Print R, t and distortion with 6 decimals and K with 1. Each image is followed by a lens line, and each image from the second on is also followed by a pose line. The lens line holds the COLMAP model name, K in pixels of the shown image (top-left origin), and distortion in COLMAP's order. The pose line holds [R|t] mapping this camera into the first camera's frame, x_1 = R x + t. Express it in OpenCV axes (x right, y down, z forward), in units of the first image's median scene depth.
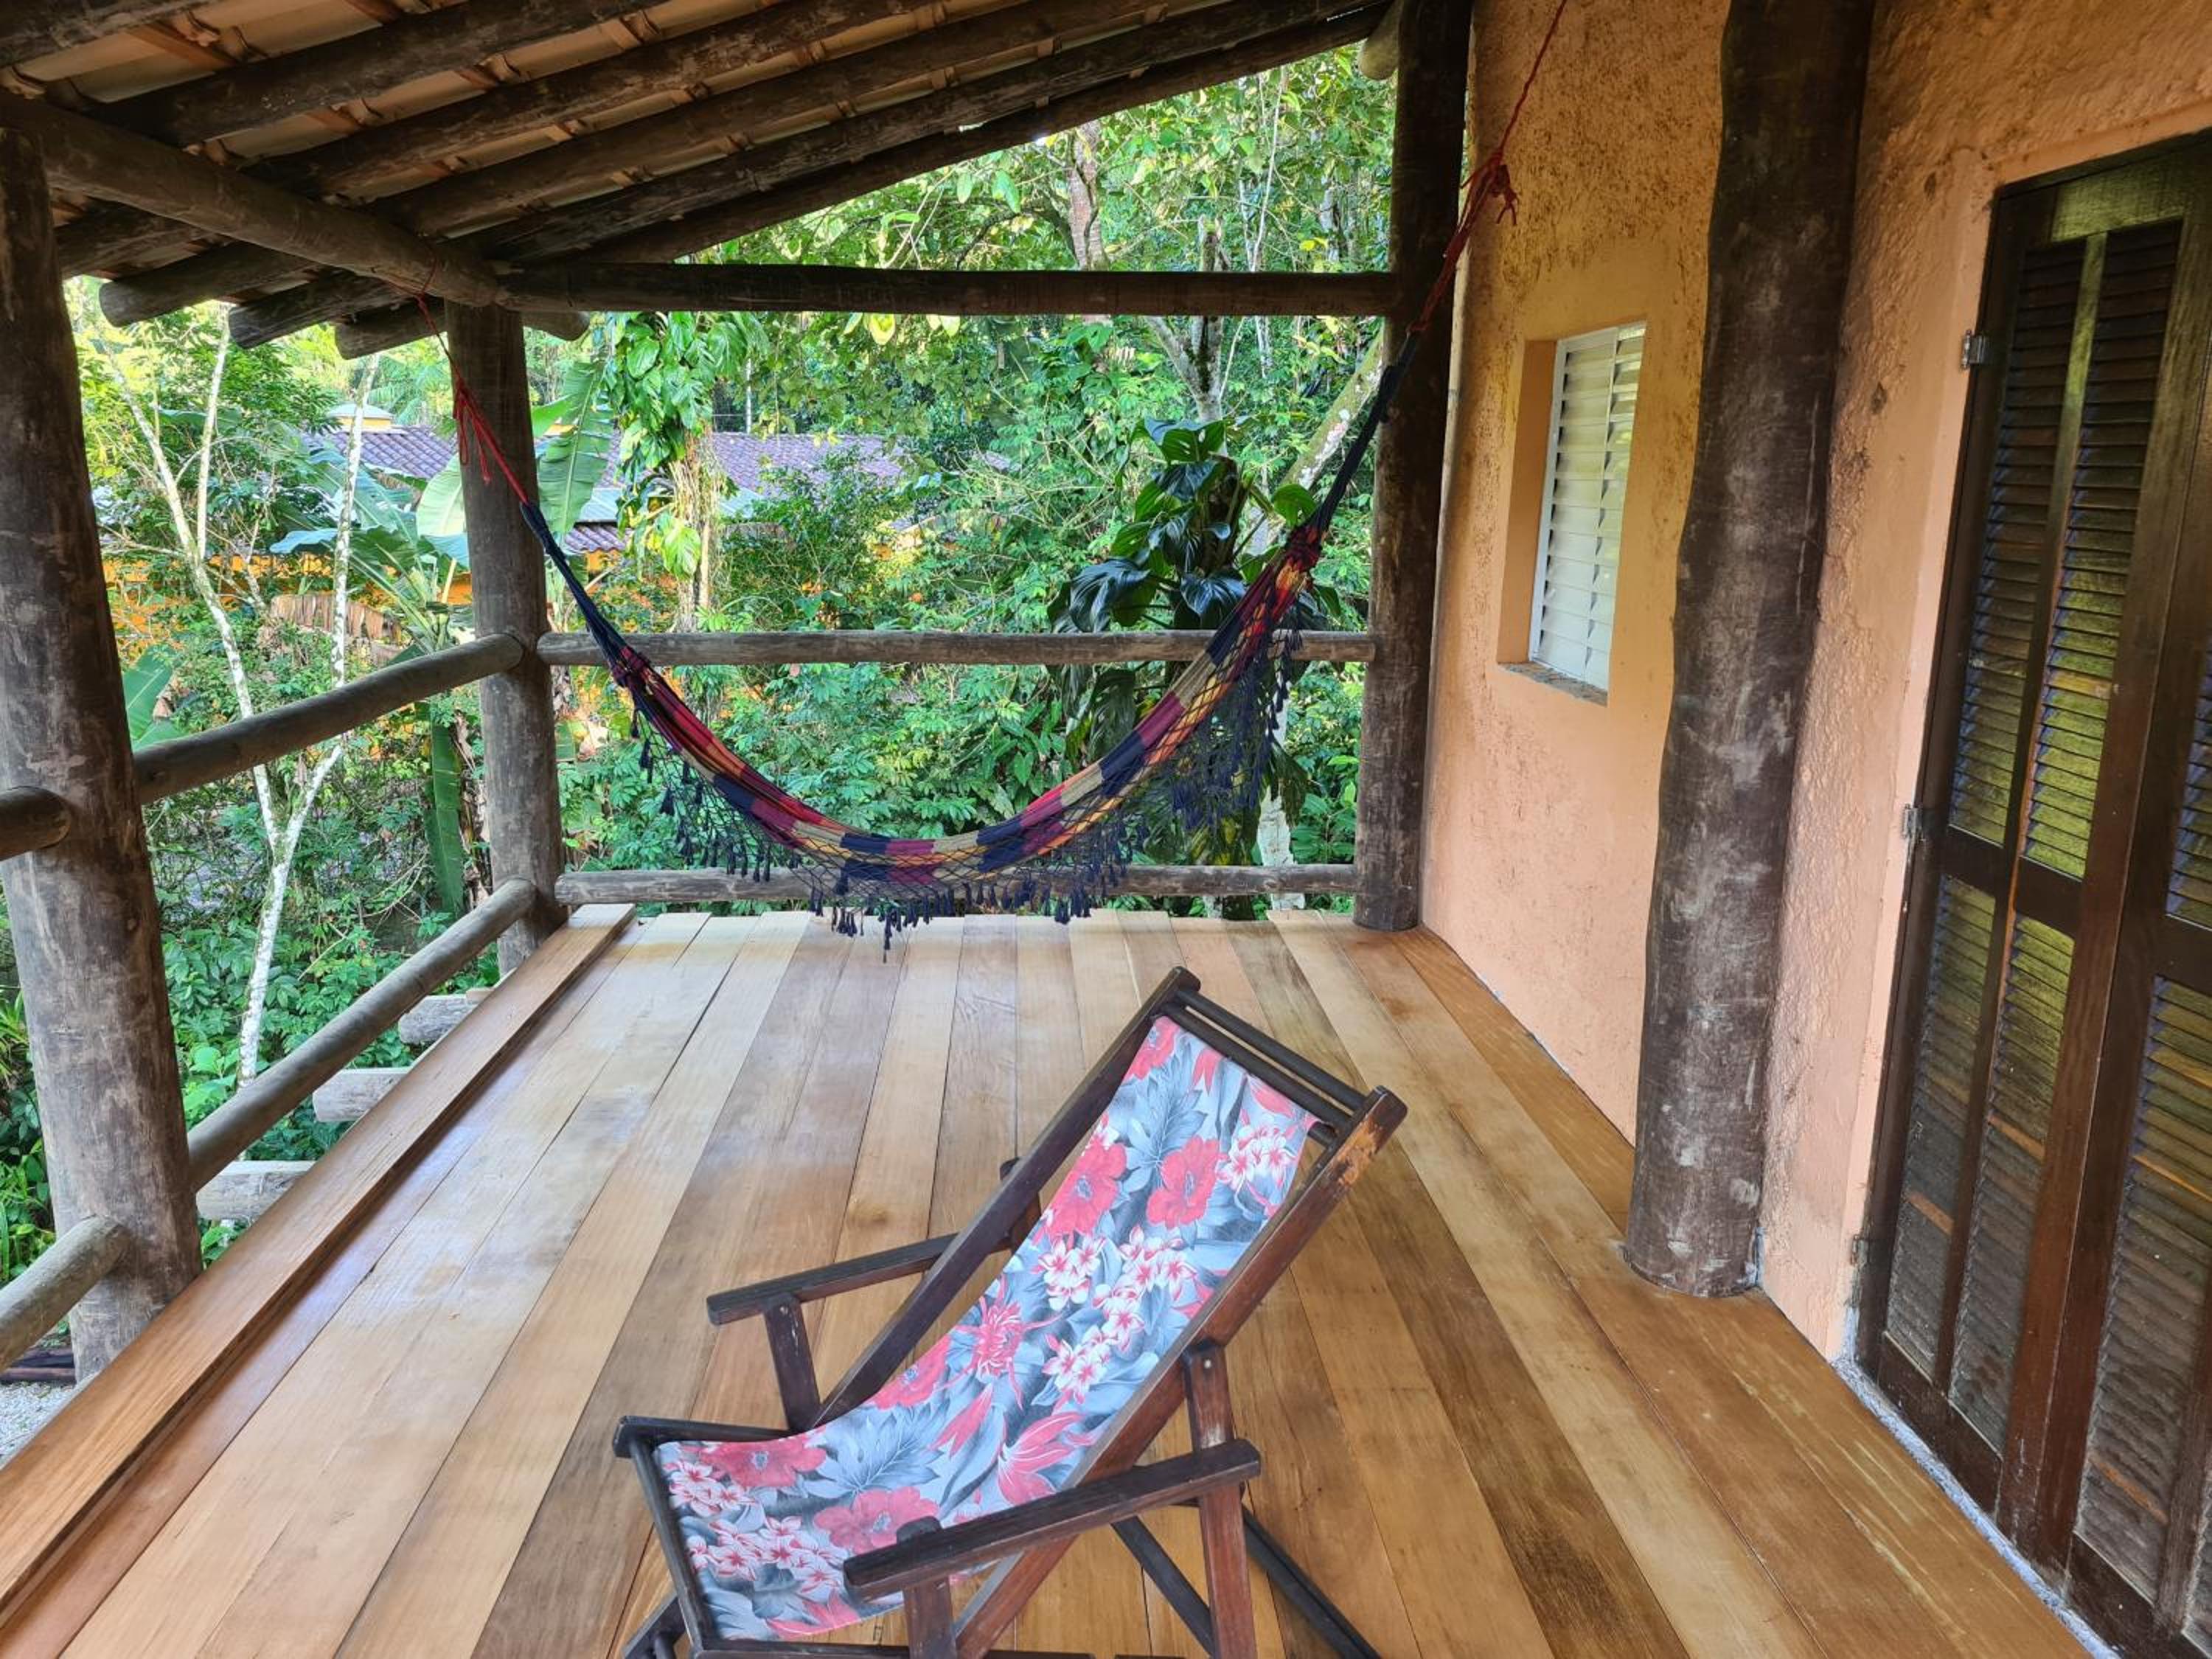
lens RADIAL K [[1593.7, 0, 1098.8], [0, 1593.7, 839.7], [0, 0, 1]] dist [0.058289, -0.024040]
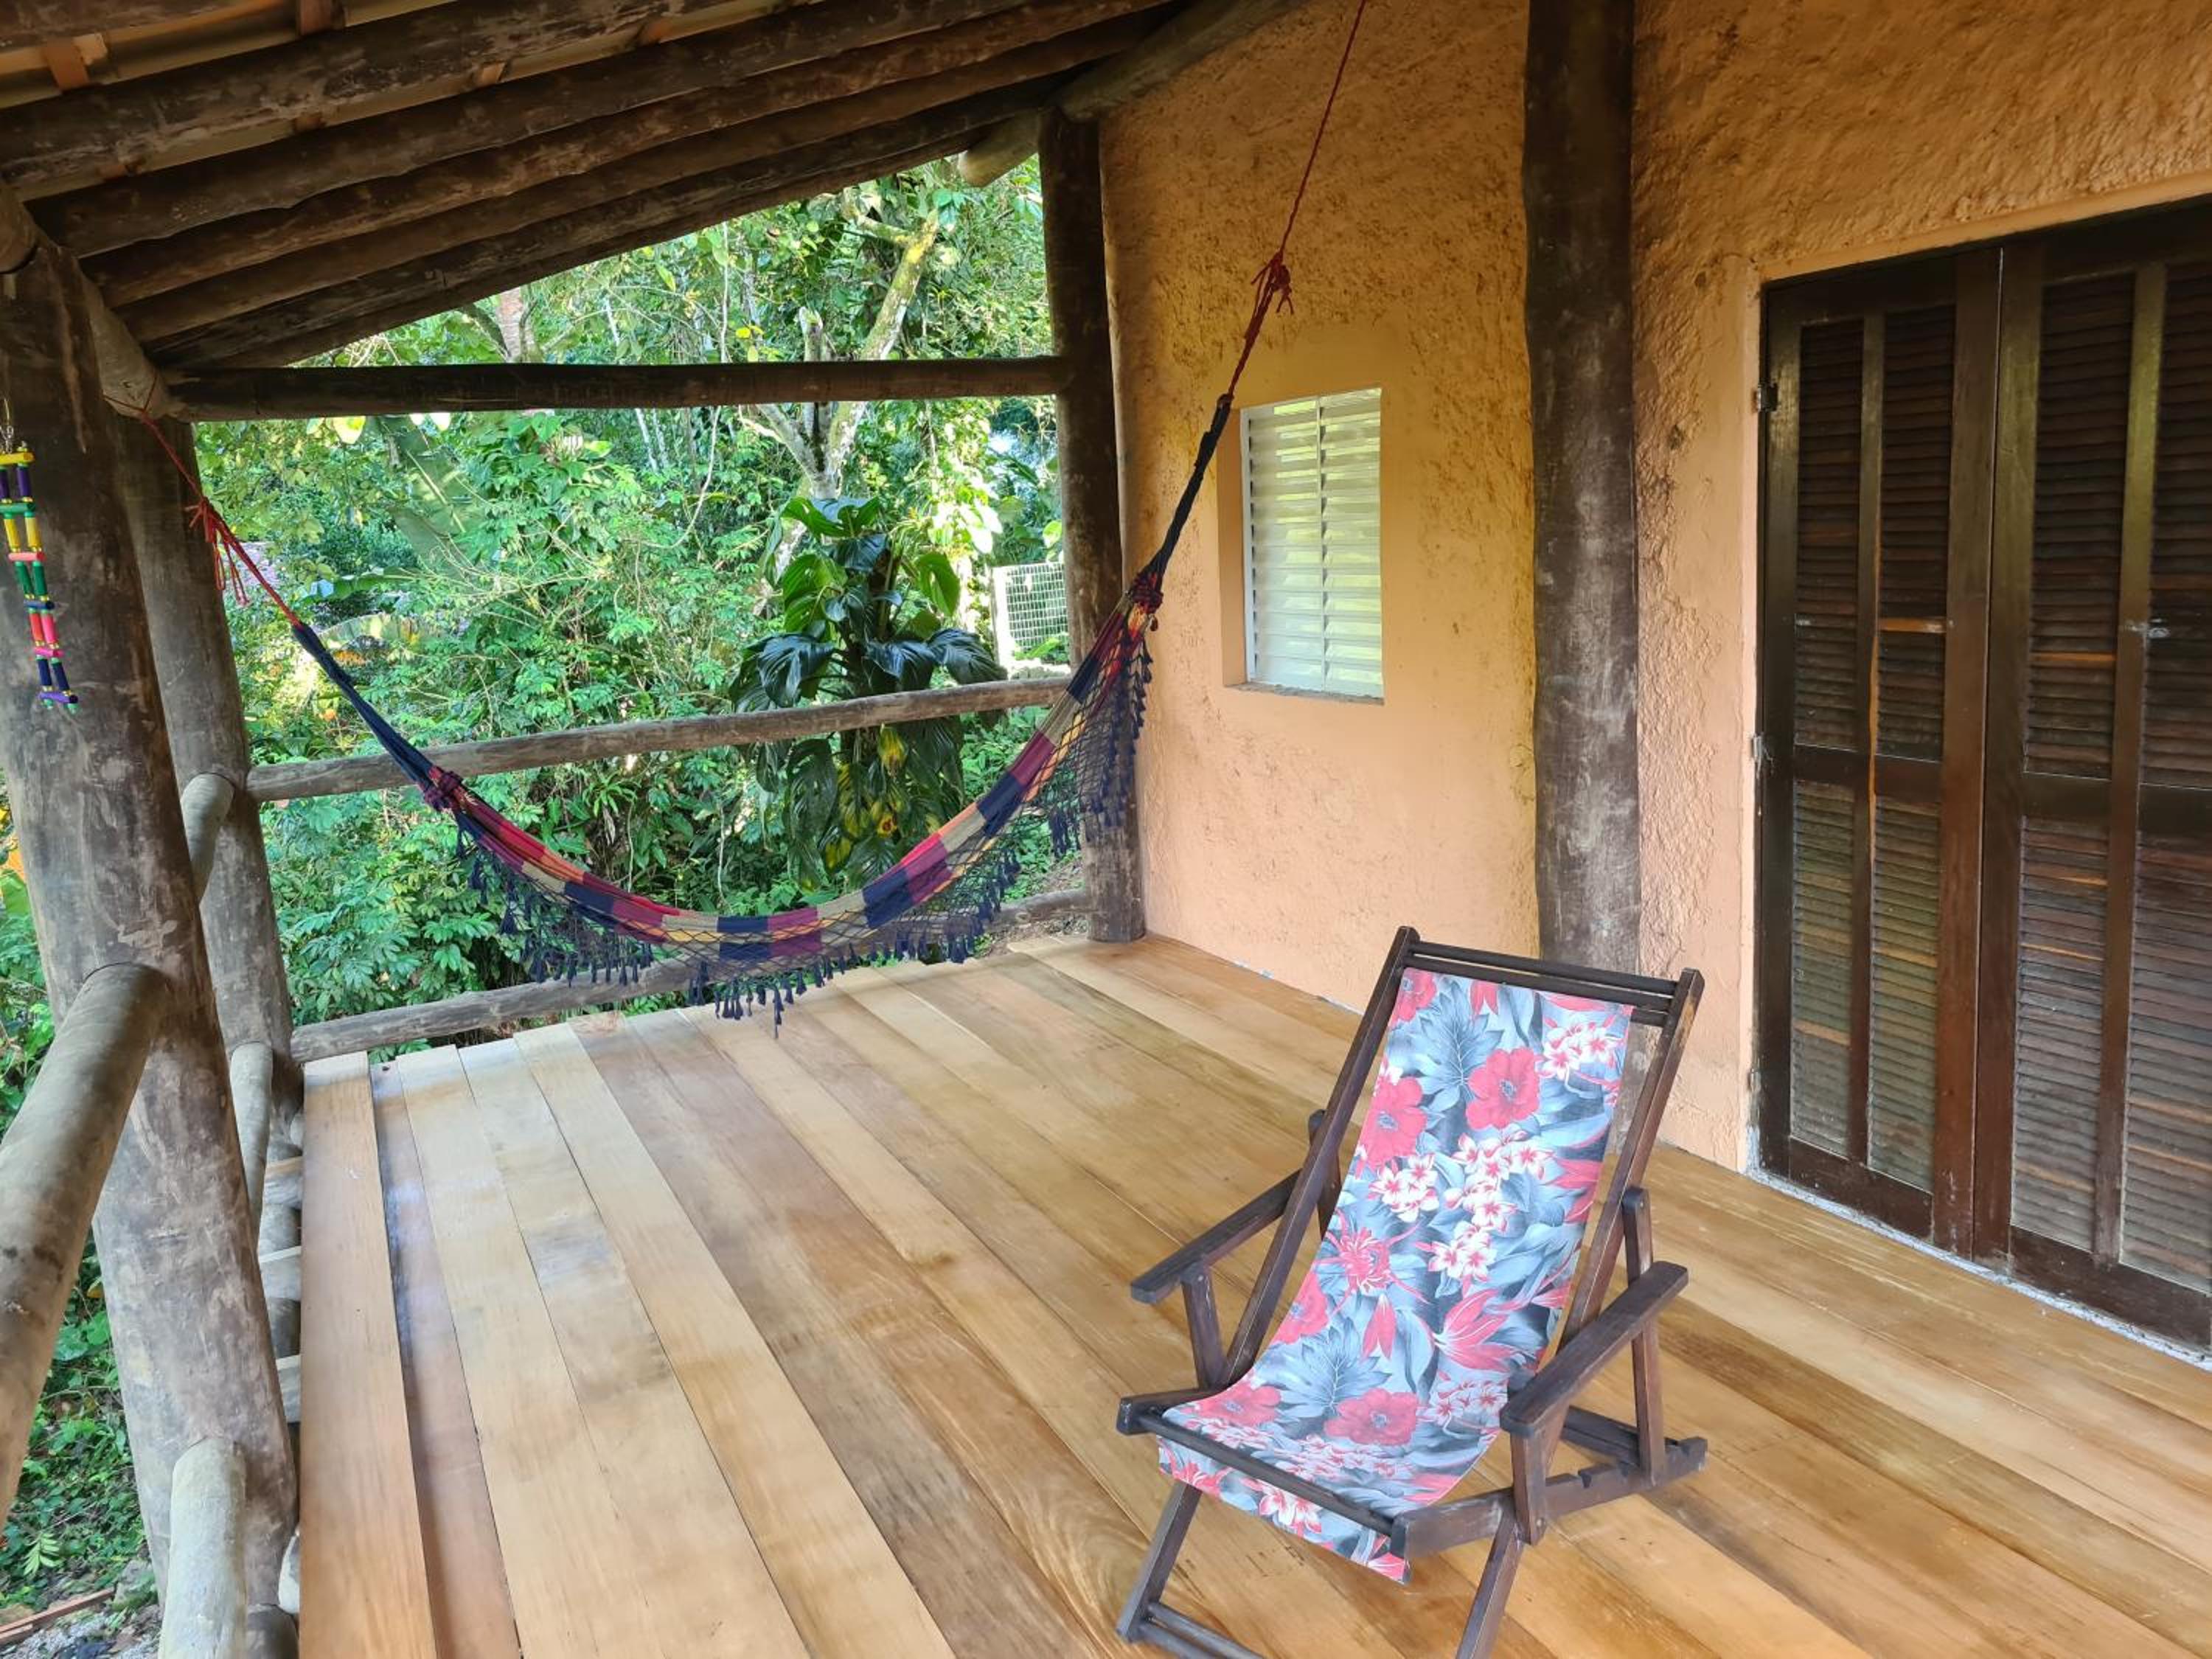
lens RADIAL K [[1593.7, 0, 1062.3], [0, 1593.7, 818.8], [0, 0, 1]] dist [0.058289, -0.024040]
pose [[0.919653, -0.135431, 0.368642, -0.487495], [0.156728, 0.987236, -0.028301, -0.004423], [-0.360104, 0.083803, 0.929141, -0.021698]]
